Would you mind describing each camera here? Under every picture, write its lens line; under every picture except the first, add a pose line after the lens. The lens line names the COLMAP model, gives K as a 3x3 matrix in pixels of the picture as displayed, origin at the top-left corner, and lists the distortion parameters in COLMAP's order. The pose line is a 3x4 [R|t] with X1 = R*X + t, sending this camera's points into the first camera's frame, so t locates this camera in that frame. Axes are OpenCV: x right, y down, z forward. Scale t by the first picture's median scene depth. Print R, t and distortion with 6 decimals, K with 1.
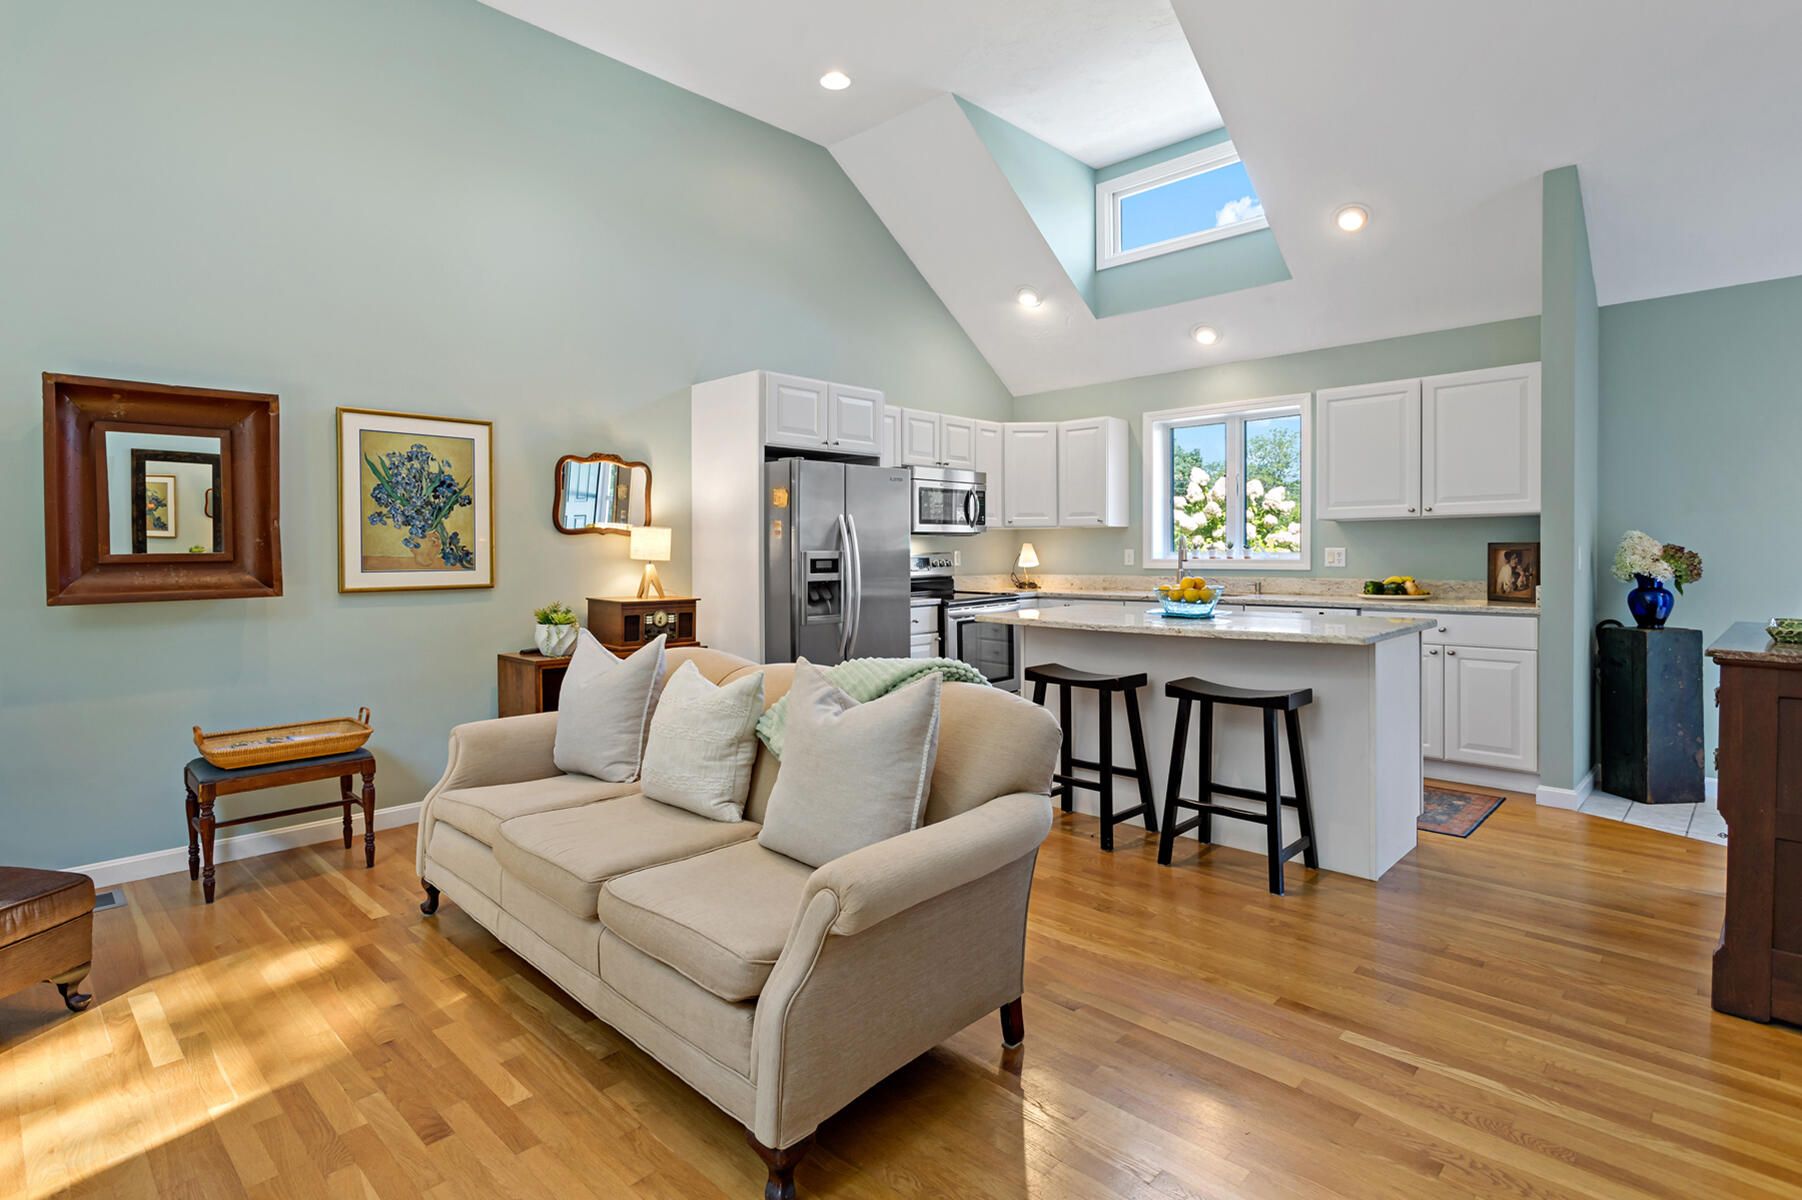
lens RADIAL K [[906.6, 0, 807.2], [0, 906.6, 553.7], [0, 0, 1]] dist [0.006448, 0.000351]
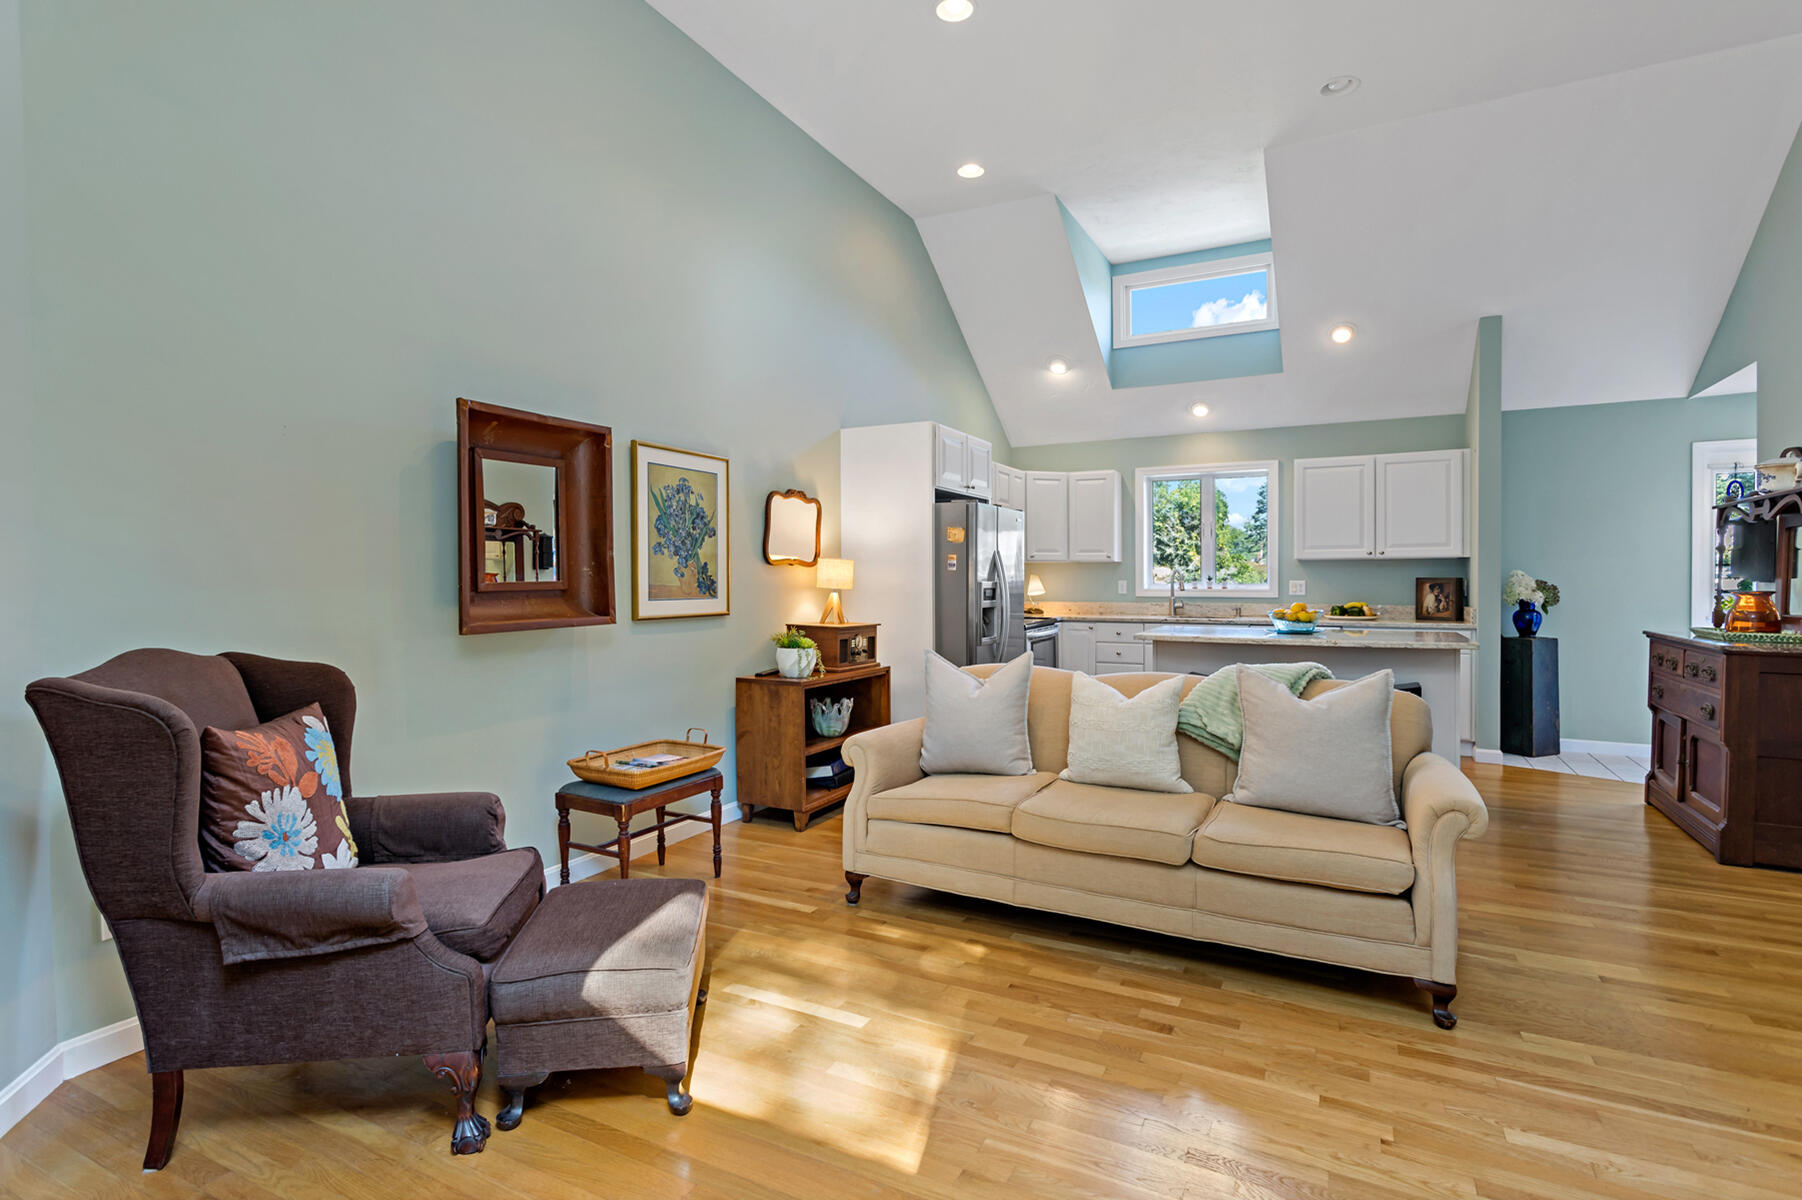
lens RADIAL K [[906.6, 0, 837.5], [0, 906.6, 580.4], [0, 0, 1]] dist [0.006448, 0.000351]
pose [[0.952367, 0.004973, 0.304913, -0.522275], [-0.004452, 0.999987, -0.002403, -0.000631], [-0.304921, 0.000931, 0.952377, -0.042571]]
